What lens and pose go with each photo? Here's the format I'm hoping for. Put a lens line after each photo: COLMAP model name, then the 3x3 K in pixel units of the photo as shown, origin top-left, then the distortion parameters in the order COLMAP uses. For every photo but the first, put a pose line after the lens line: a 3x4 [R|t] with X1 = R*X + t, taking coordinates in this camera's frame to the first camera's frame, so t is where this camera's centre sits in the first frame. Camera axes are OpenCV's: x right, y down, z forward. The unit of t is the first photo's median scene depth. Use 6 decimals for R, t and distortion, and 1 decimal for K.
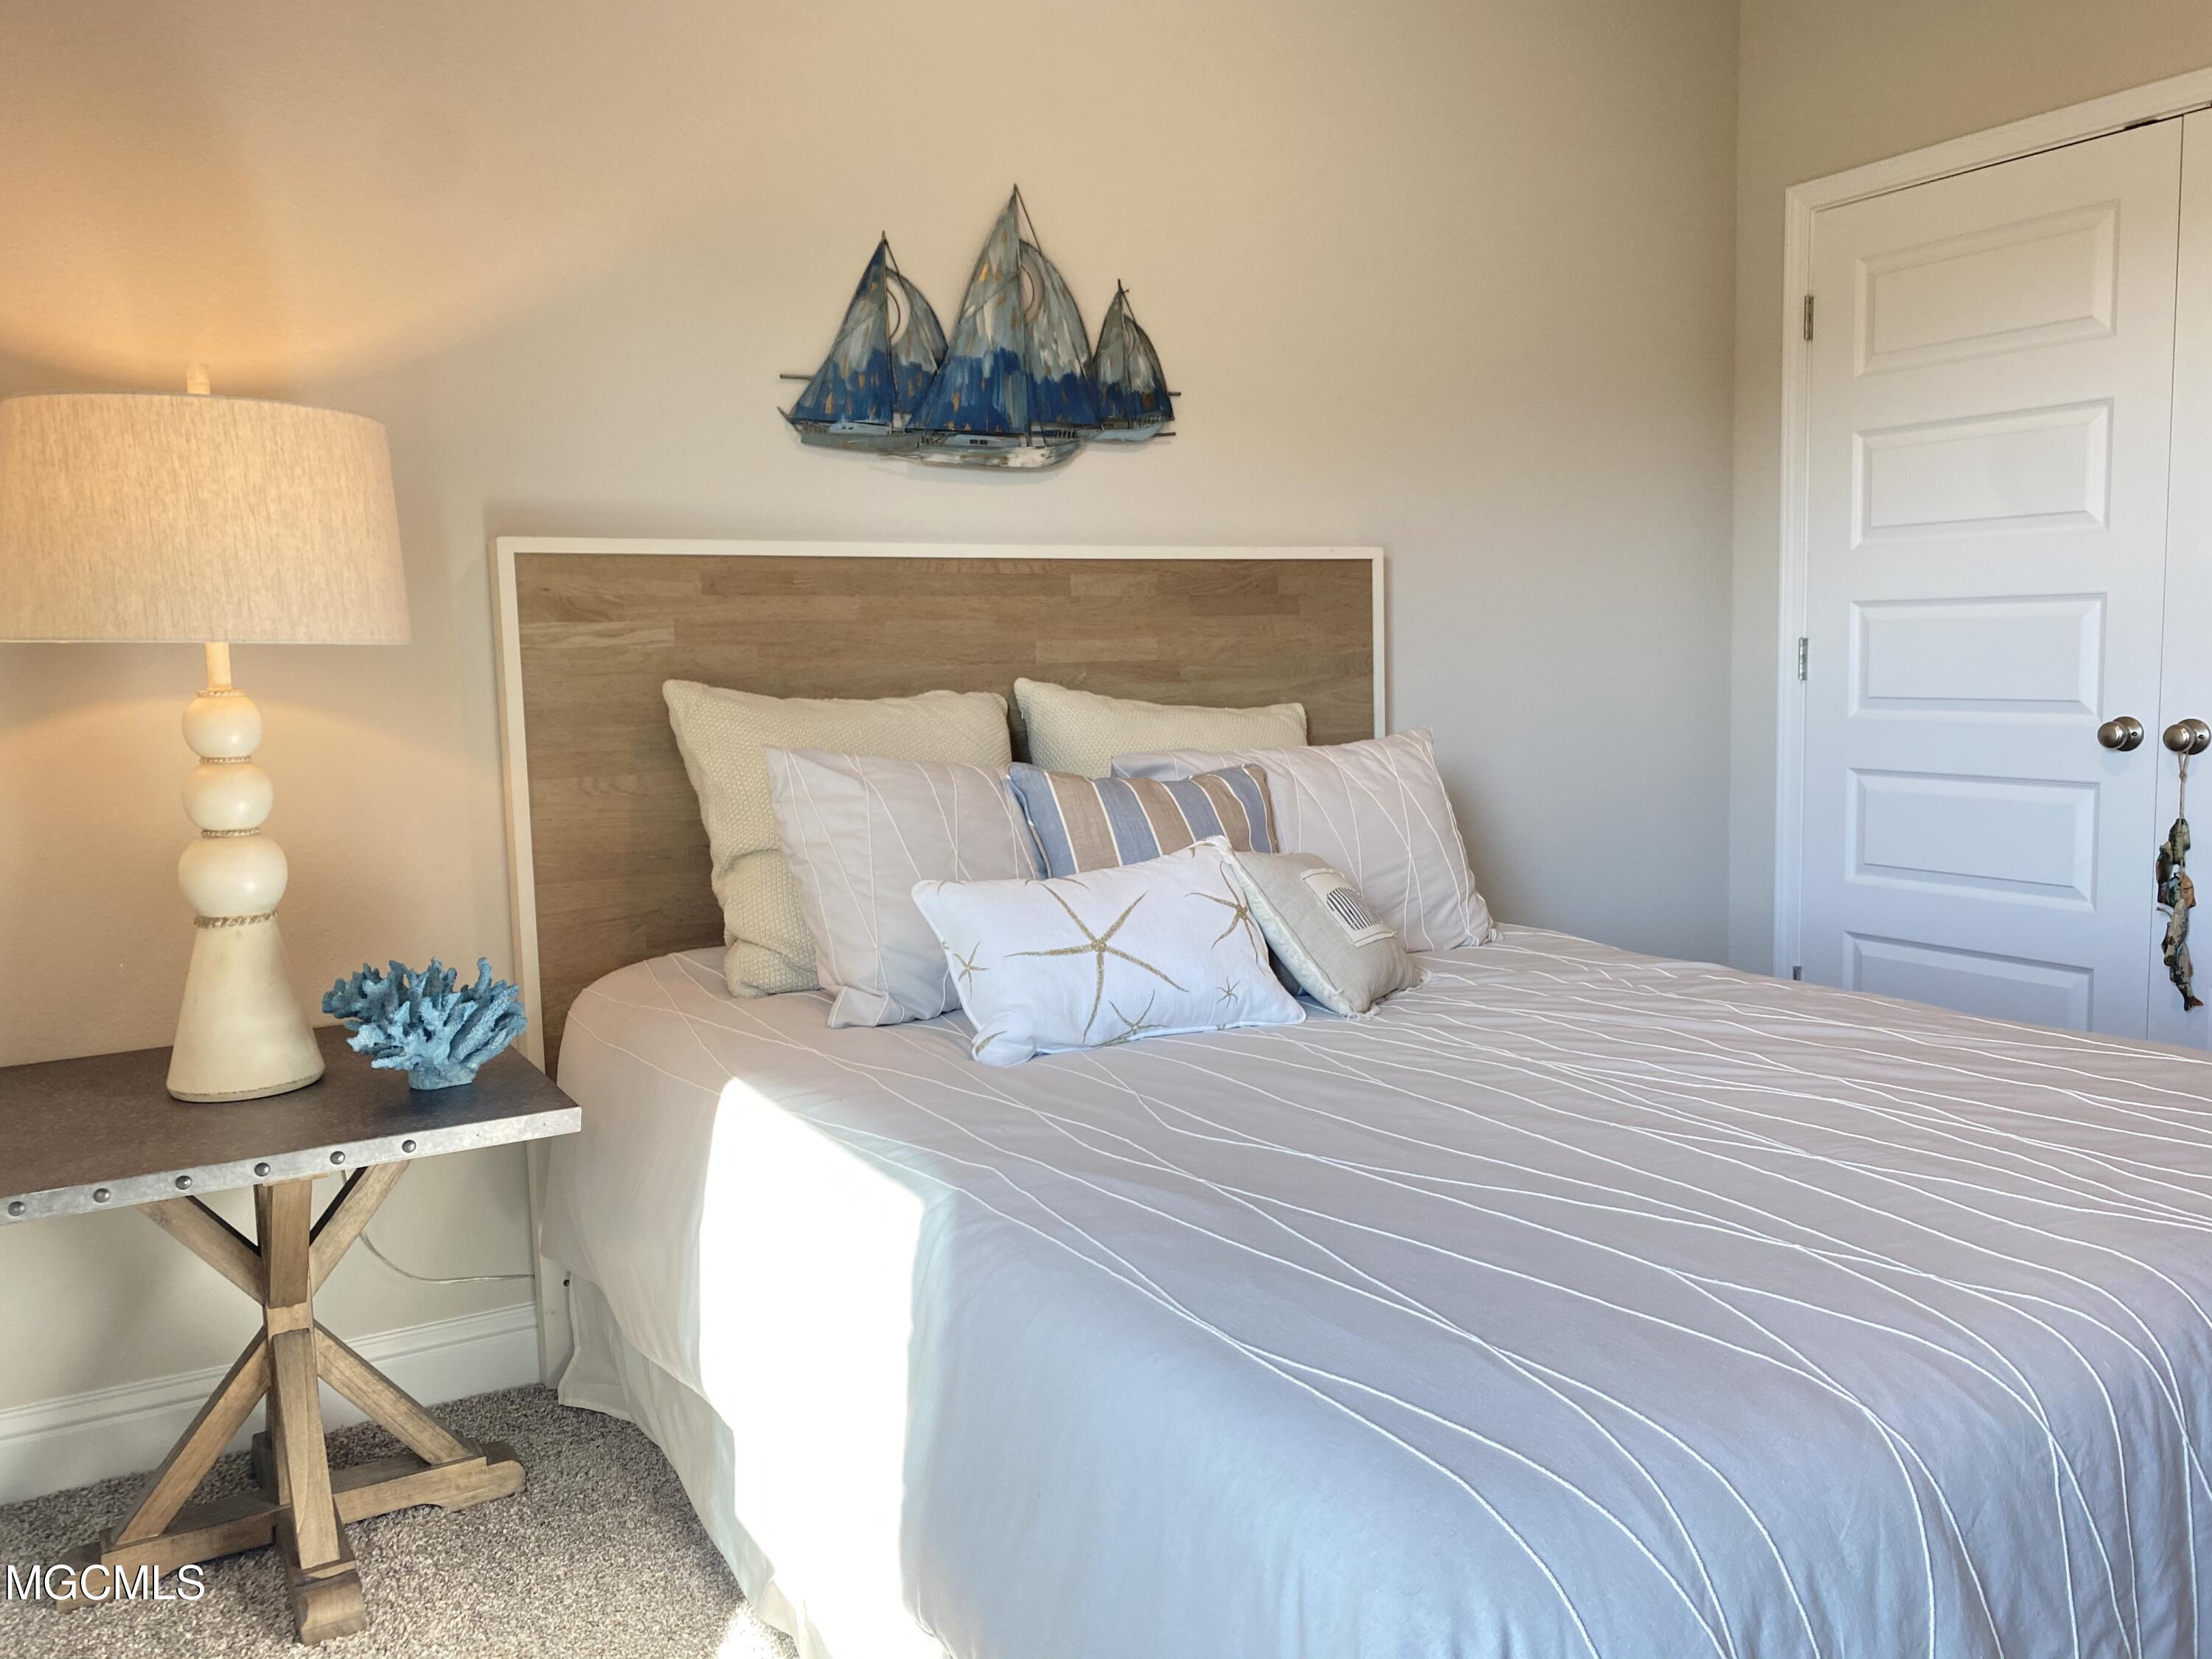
lens RADIAL K [[1687.6, 0, 1107.3], [0, 1687.6, 819.1], [0, 0, 1]] dist [0.099550, -0.186930]
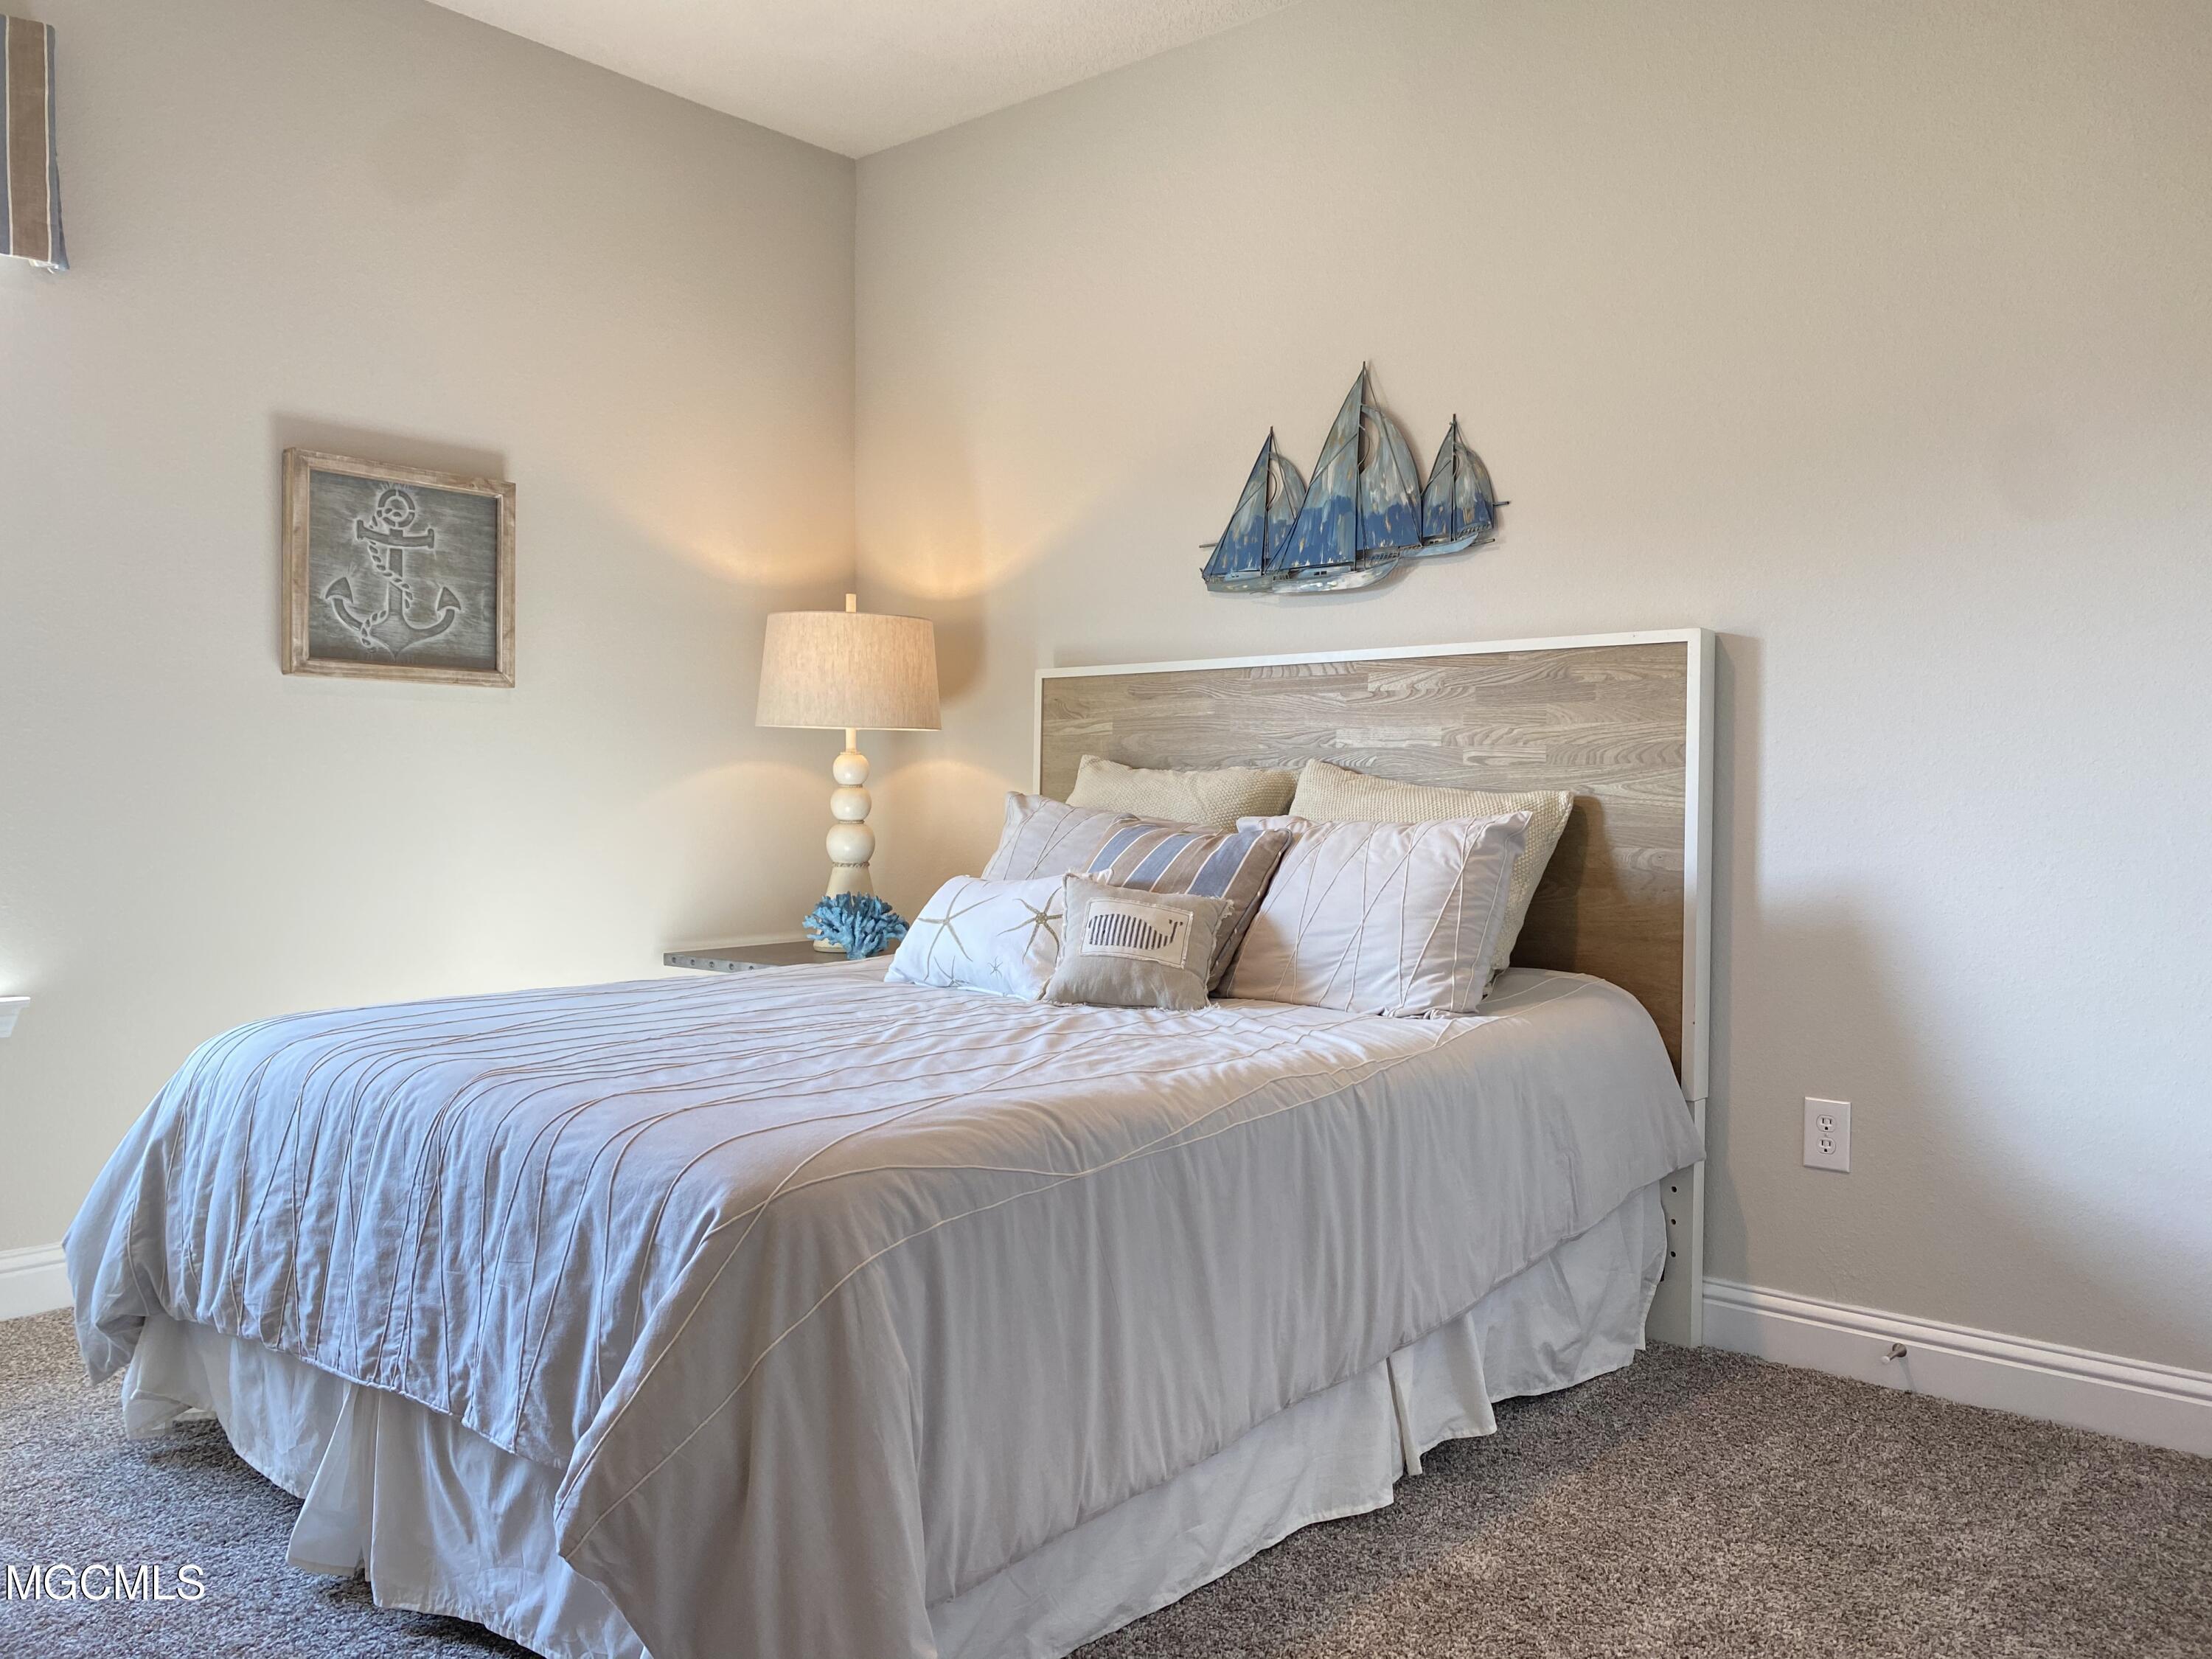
lens RADIAL K [[1669.2, 0, 1108.6], [0, 1669.2, 839.7], [0, 0, 1]] dist [-0.002736, -0.007340]
pose [[0.292541, 0.047681, -0.955064, 1.056861], [-0.121032, 0.992570, 0.012481, -0.023369], [0.948563, 0.111942, 0.296138, 0.506610]]
